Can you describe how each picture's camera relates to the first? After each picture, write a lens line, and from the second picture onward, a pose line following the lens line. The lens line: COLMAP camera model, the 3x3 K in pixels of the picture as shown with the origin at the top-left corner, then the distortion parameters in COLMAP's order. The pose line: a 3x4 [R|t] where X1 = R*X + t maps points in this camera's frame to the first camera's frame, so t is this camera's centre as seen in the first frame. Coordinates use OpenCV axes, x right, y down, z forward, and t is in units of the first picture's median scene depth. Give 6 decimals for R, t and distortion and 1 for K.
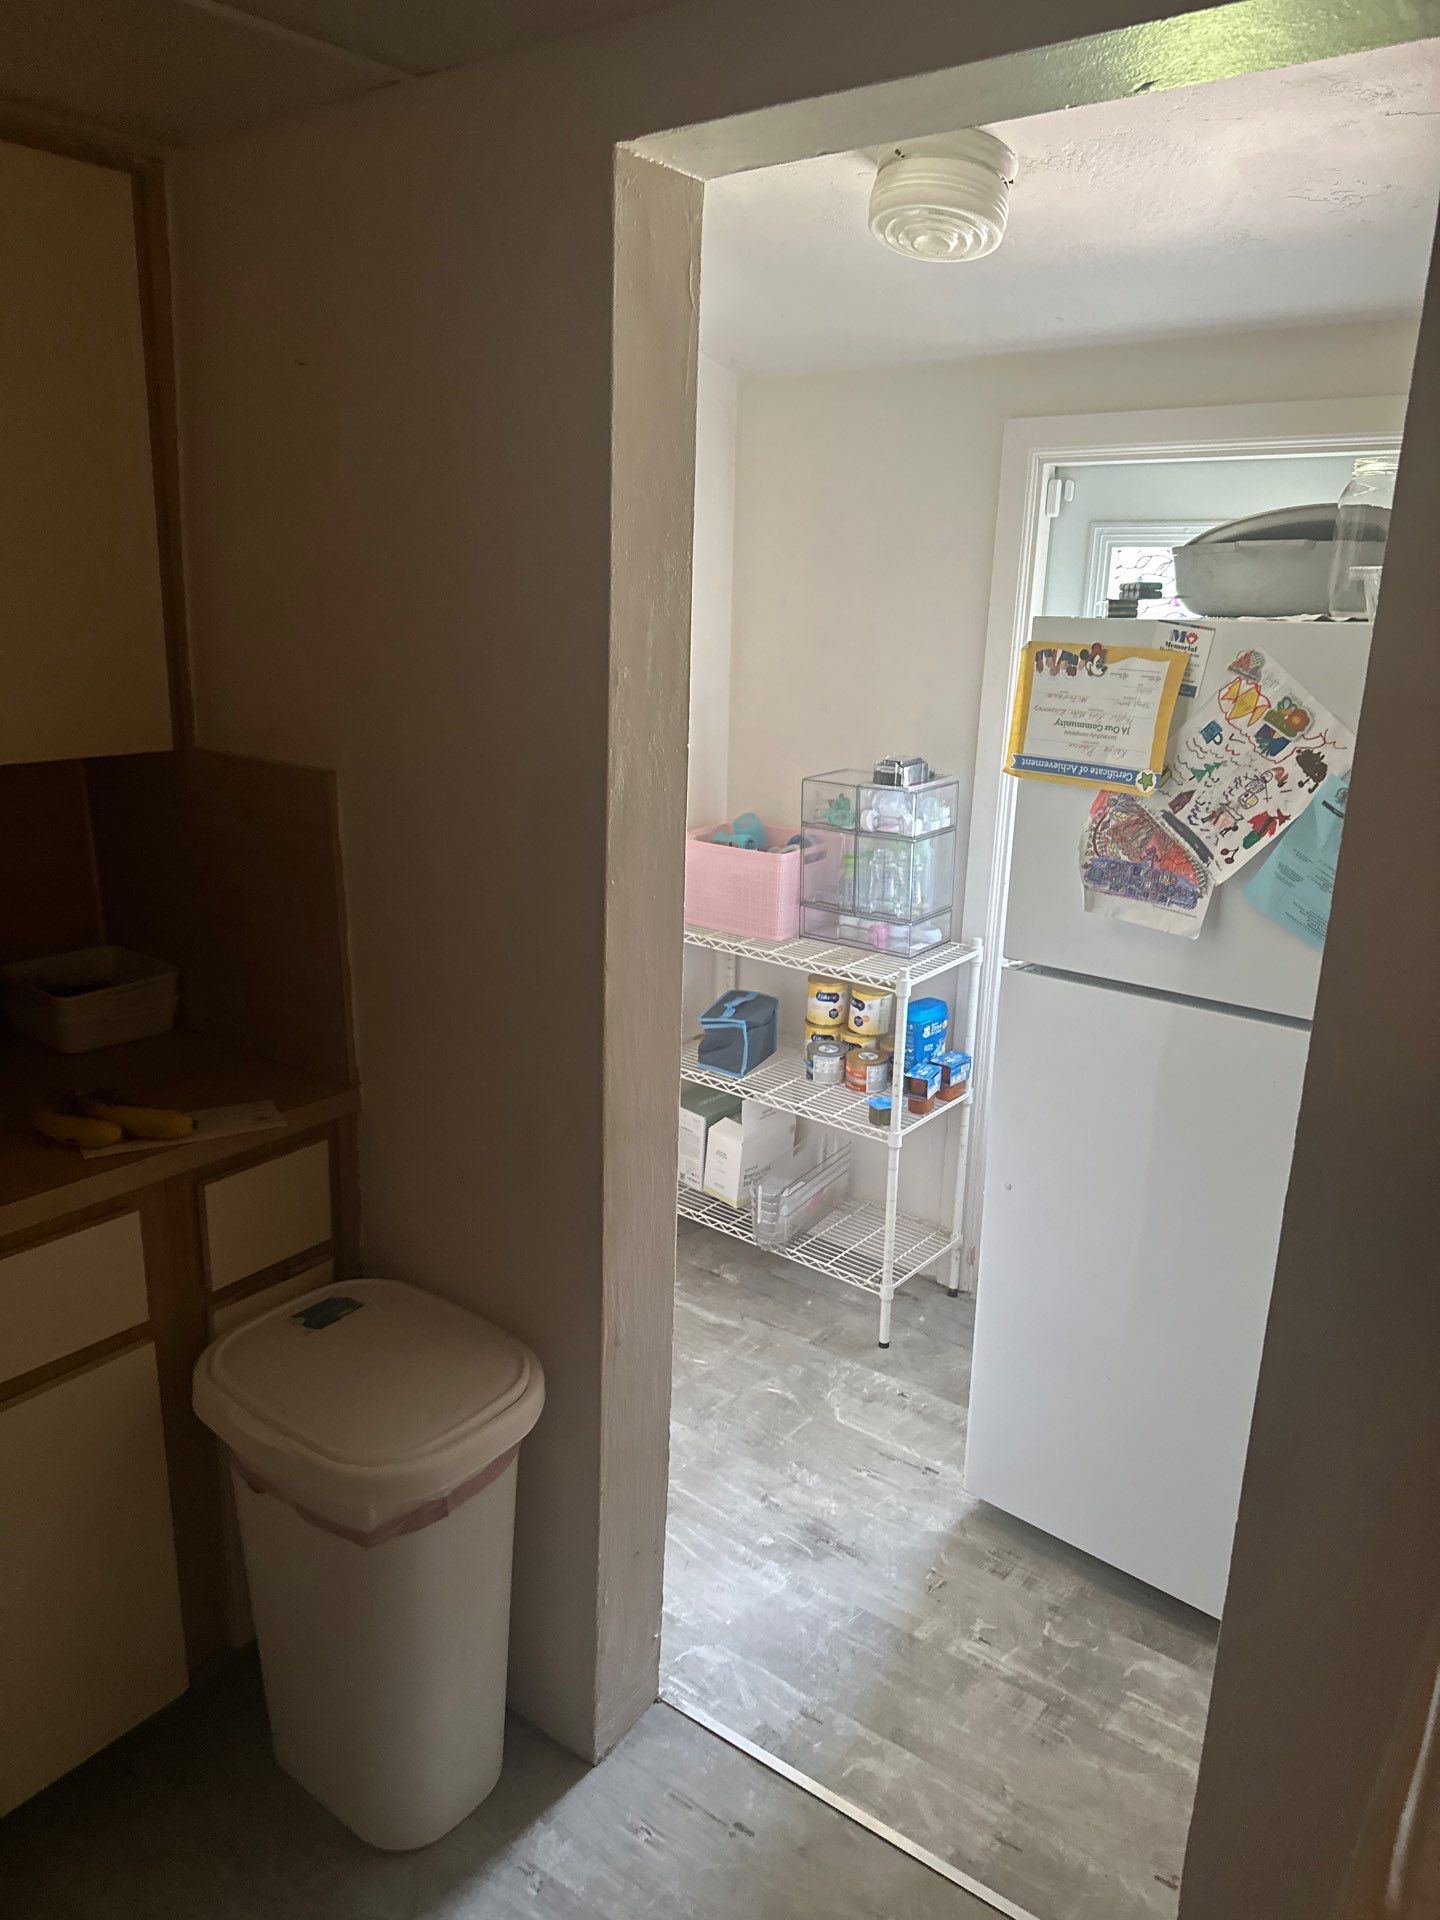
lens RADIAL K [[1391.0, 0, 678.9], [0, 1391.0, 955.3], [0, 0, 1]] dist [0.104435, -0.180749]
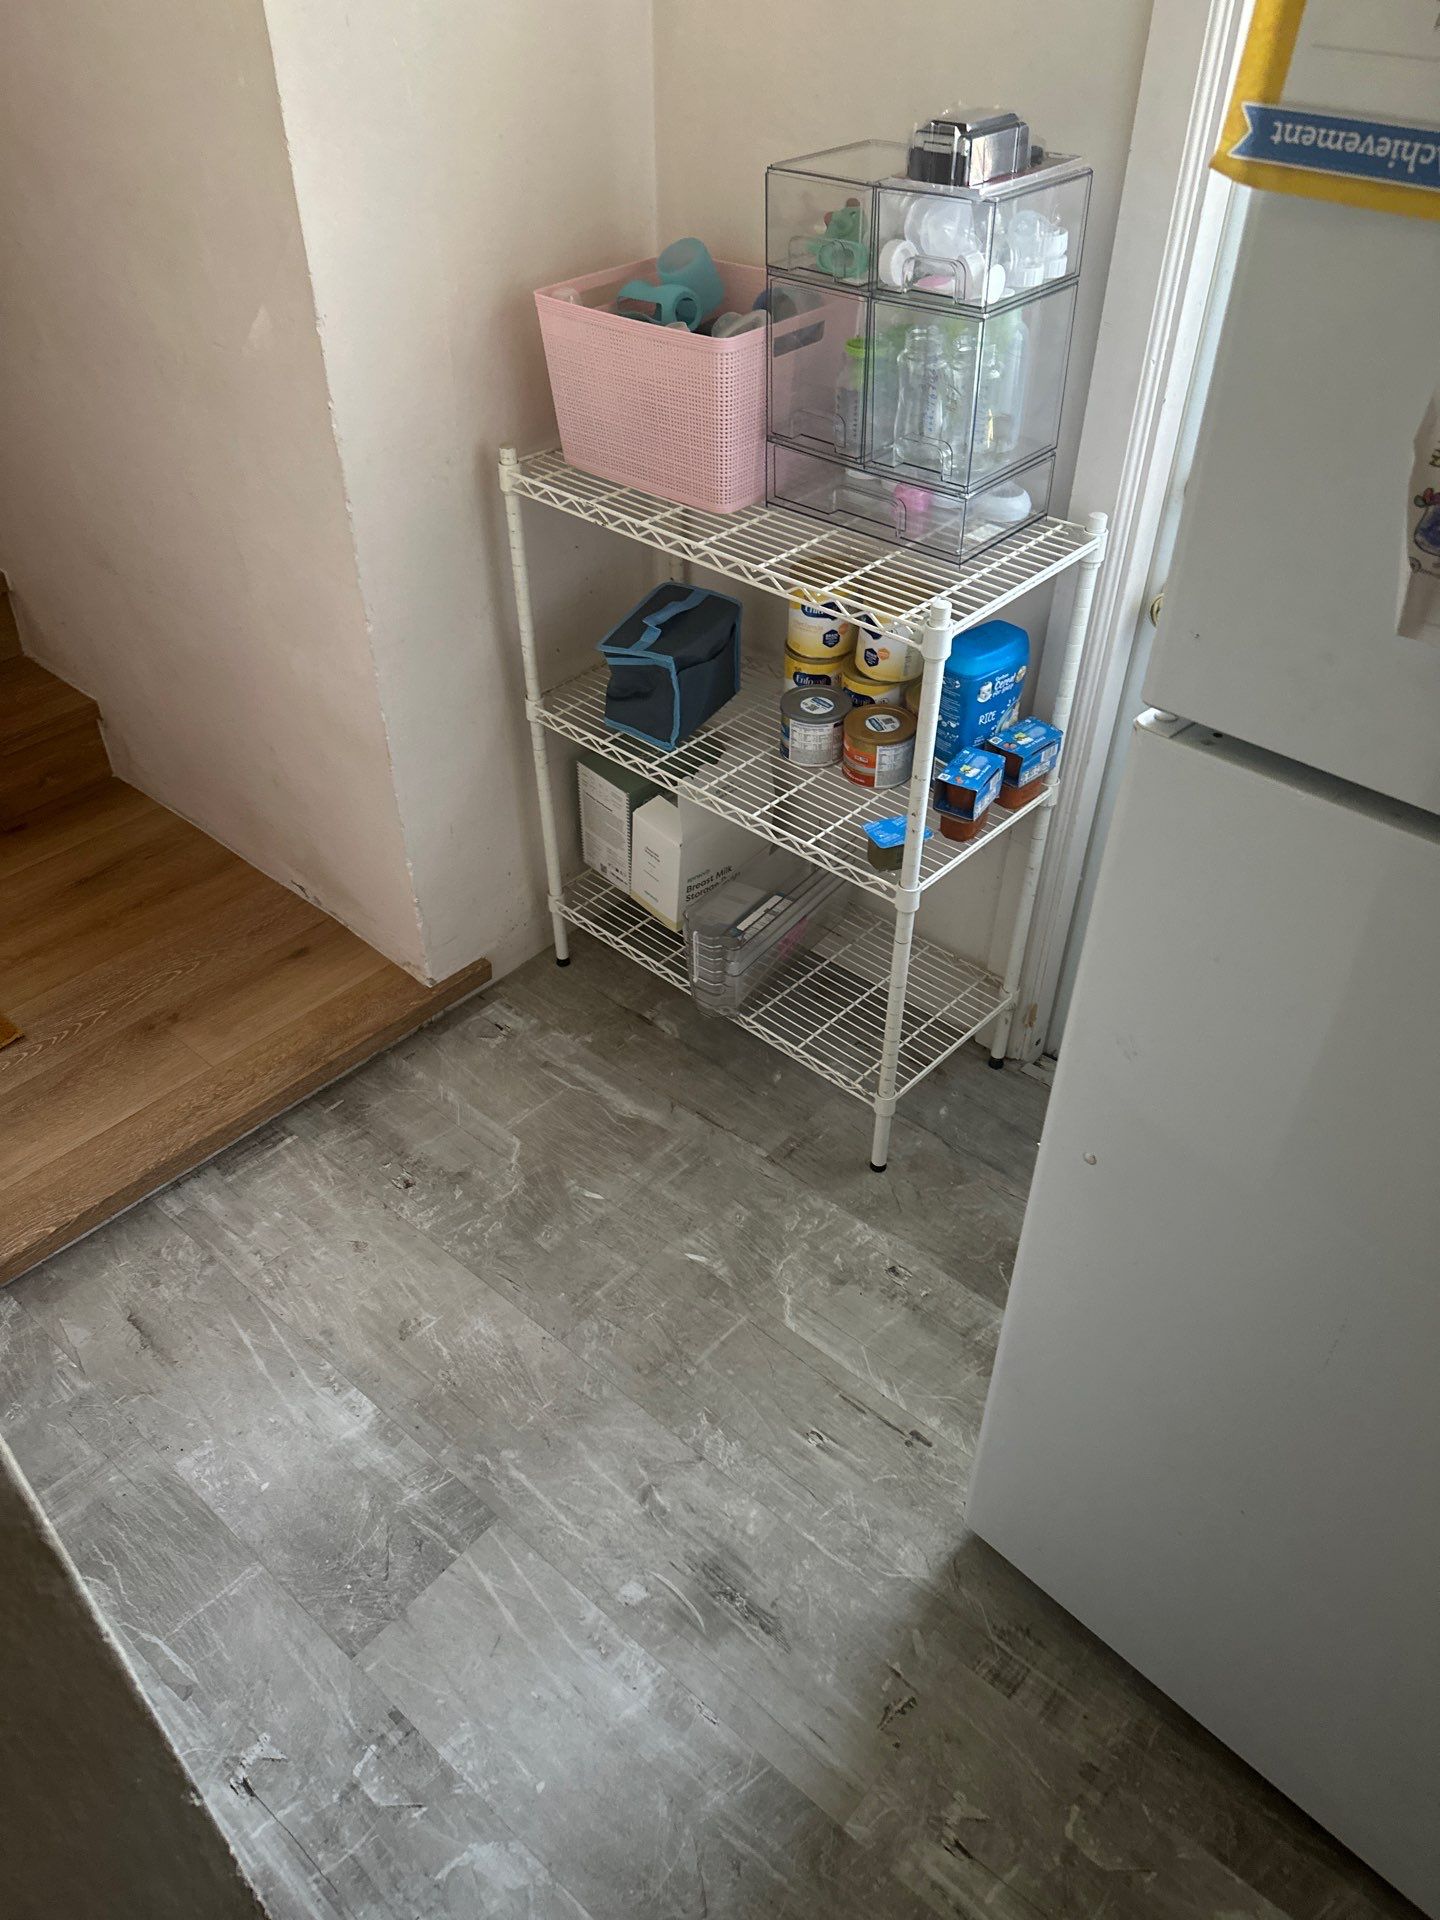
lens RADIAL K [[1404.2, 0, 680.7], [0, 1404.2, 1000.7], [0, 0, 1]] dist [0.103062, -0.152631]
pose [[0.998096, 0.019085, -0.058659, 0.095702], [0.006244, 0.914791, 0.403878, -0.064135], [0.061369, -0.403476, 0.912930, 0.445499]]
